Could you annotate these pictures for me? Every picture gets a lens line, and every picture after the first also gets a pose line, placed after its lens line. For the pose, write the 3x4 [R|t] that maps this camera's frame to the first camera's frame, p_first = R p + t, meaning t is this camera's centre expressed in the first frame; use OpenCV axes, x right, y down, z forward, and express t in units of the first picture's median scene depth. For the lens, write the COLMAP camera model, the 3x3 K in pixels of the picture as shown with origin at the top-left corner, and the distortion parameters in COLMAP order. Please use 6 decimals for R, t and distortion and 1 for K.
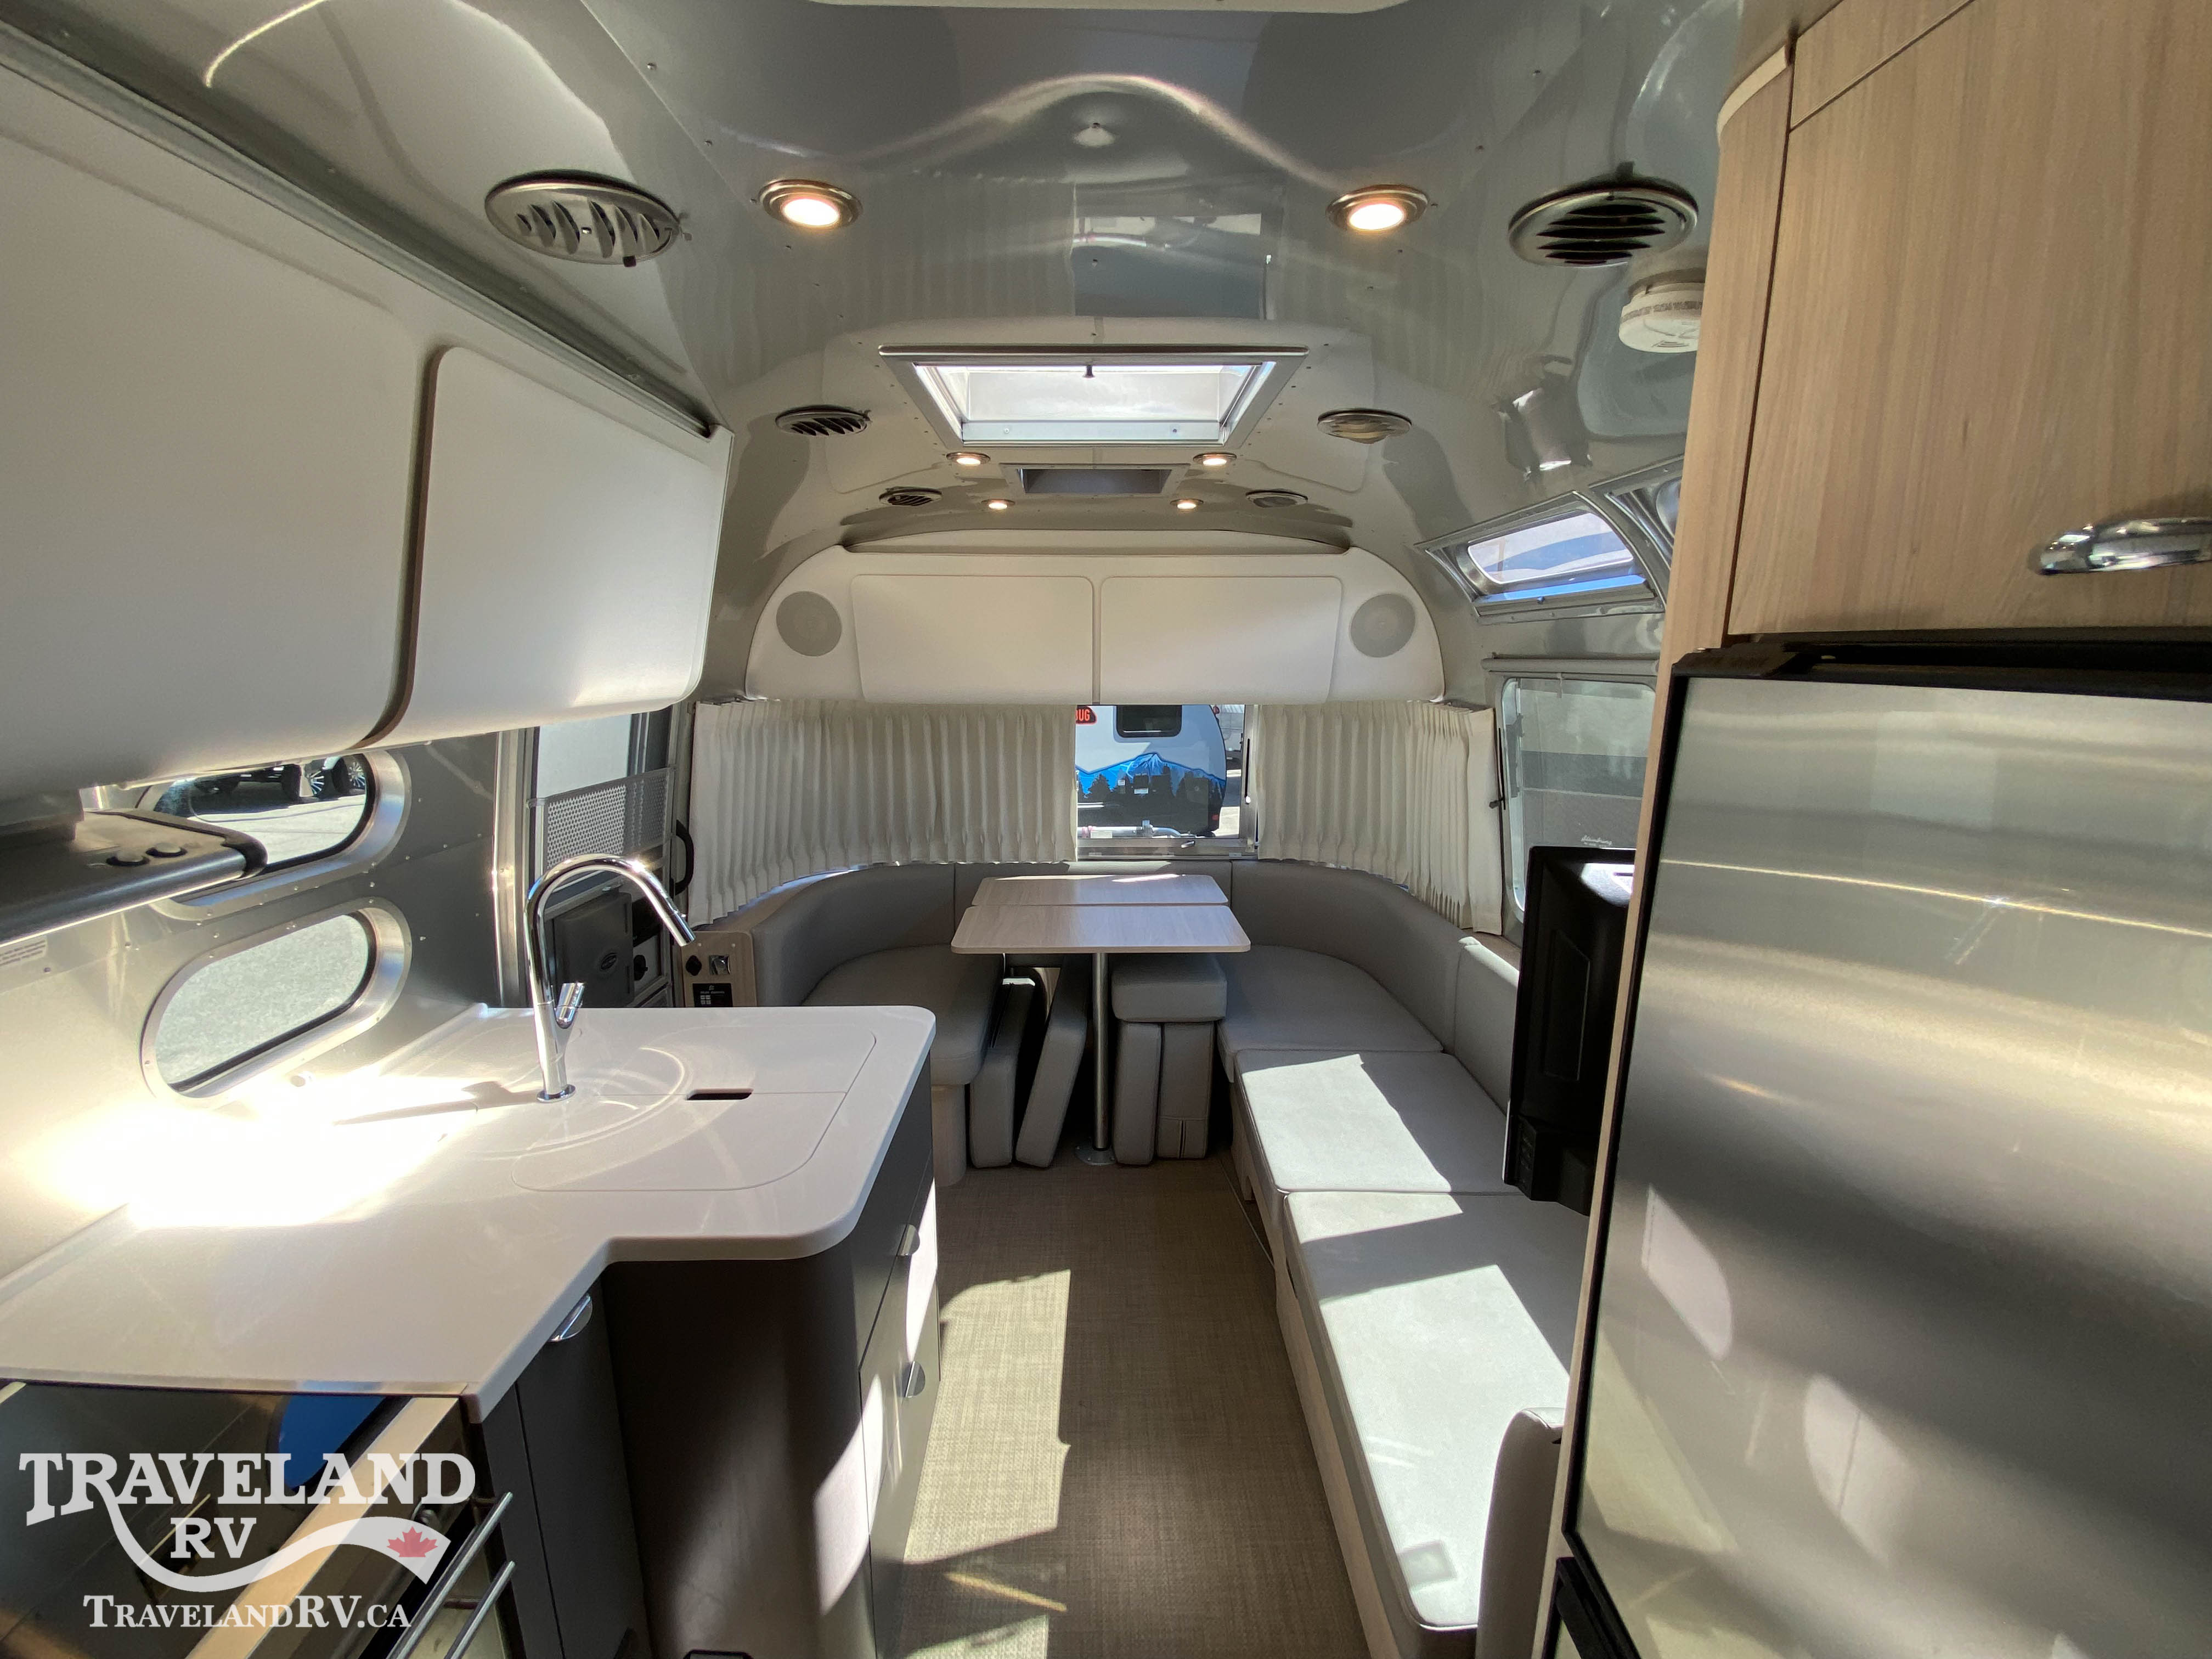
lens RADIAL K [[903.5, 0, 1099.3], [0, 903.5, 832.4], [0, 0, 1]] dist [0.020814, -0.023659]
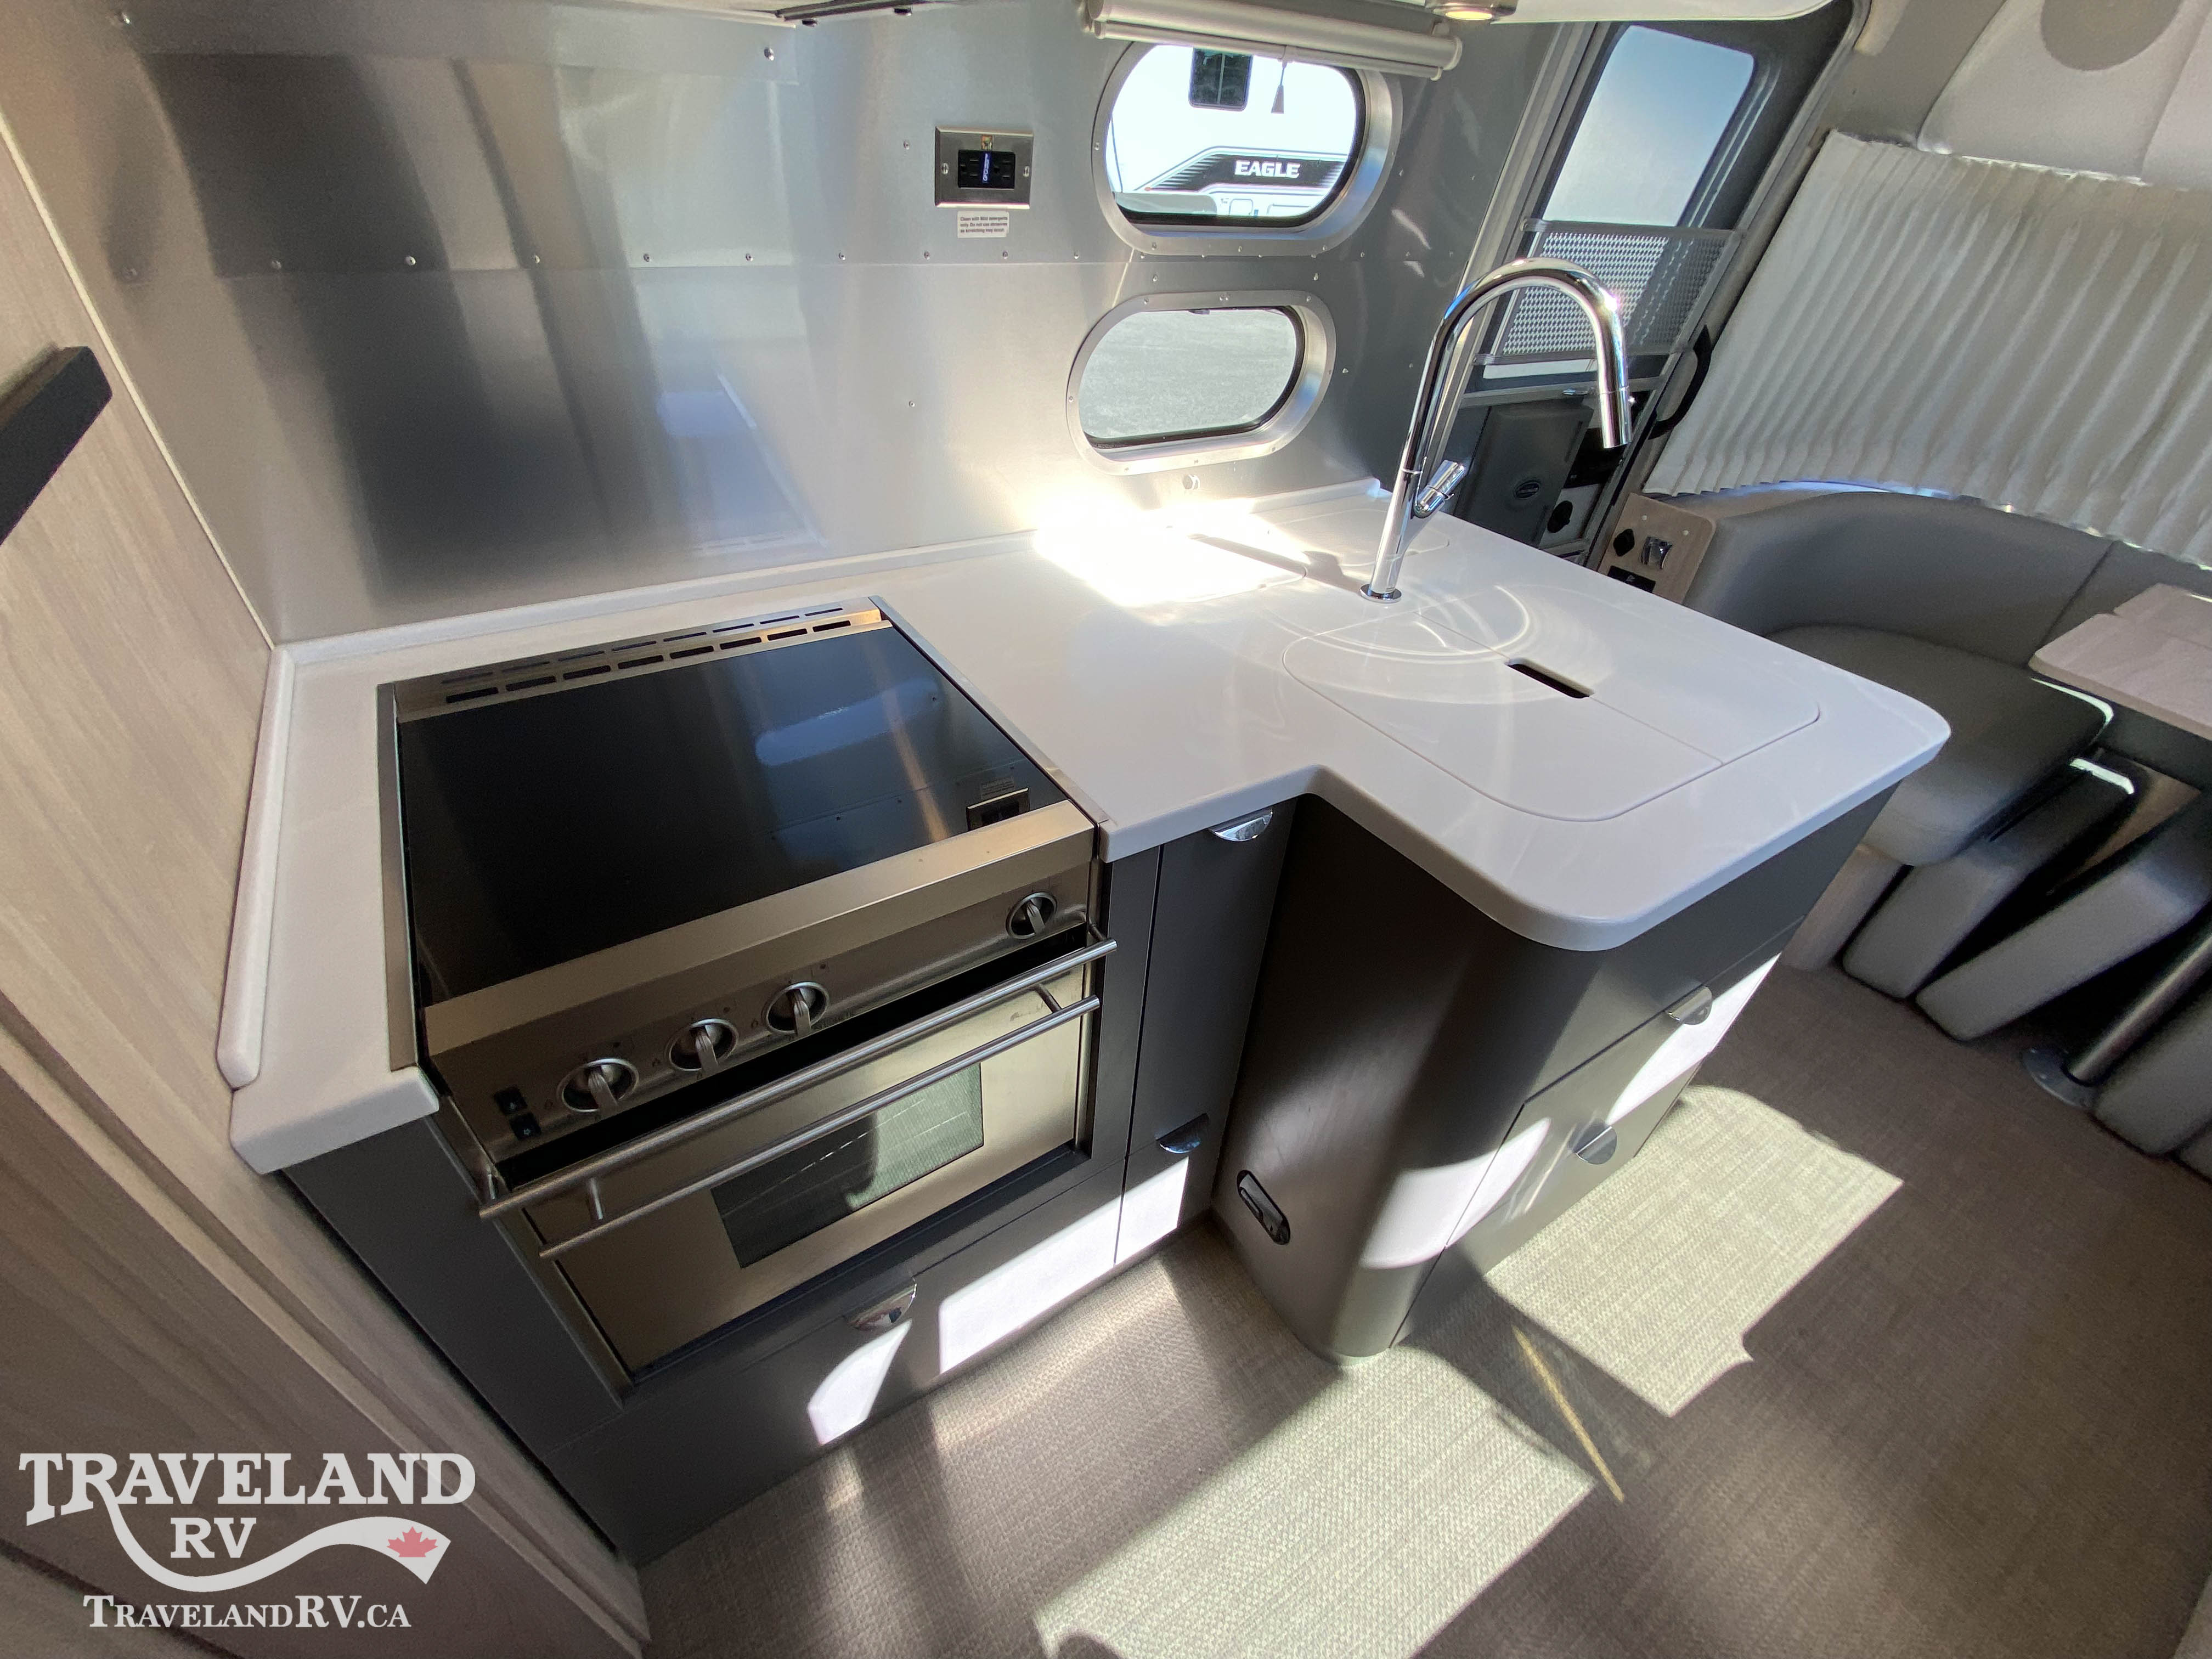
lens RADIAL K [[903.5, 0, 1099.3], [0, 903.5, 832.4], [0, 0, 1]] dist [0.020814, -0.023659]
pose [[0.528026, 0.534848, -0.659641, -0.063231], [-0.218782, 0.836208, 0.502882, 0.098312], [0.820563, -0.121218, 0.558554, 0.267356]]
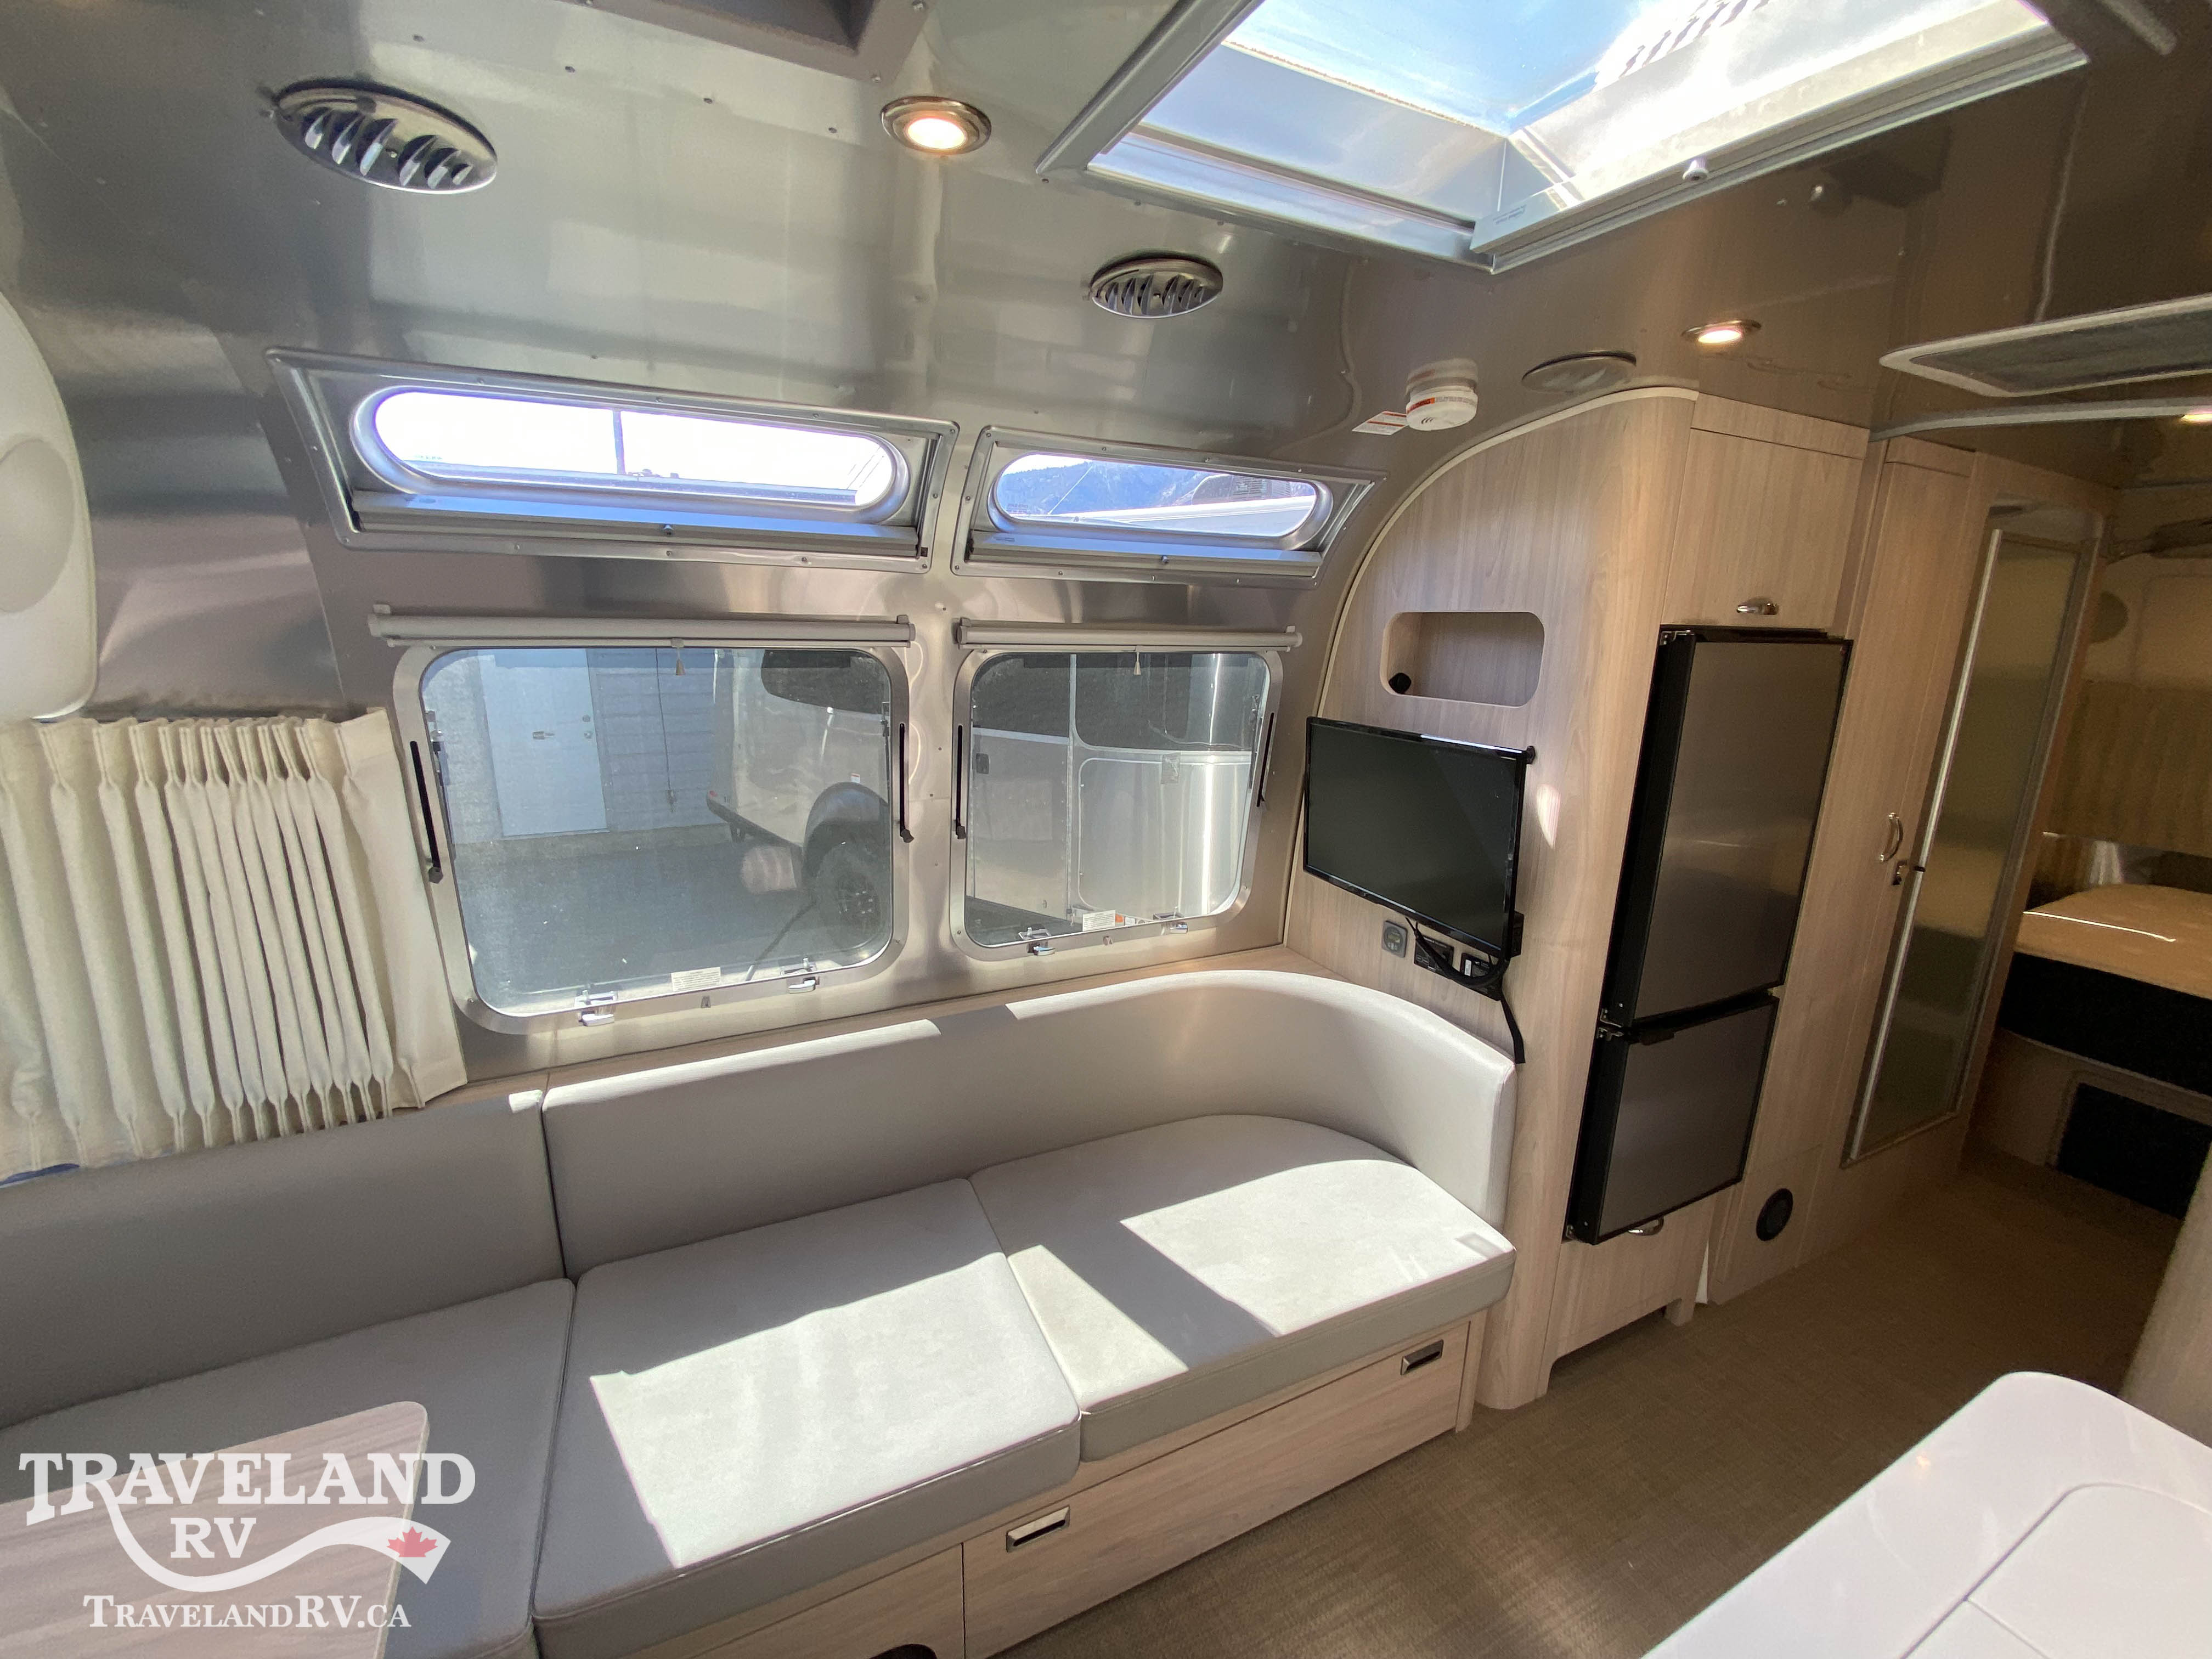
lens RADIAL K [[894.9, 0, 1101.2], [0, 894.9, 828.1], [0, 0, 1]] dist [0.026143, -0.022613]
pose [[-0.432498, -0.220970, 0.874138, -0.354649], [0.153984, 0.937158, 0.313087, -0.268074], [-0.888388, 0.270013, -0.371294, 1.314376]]
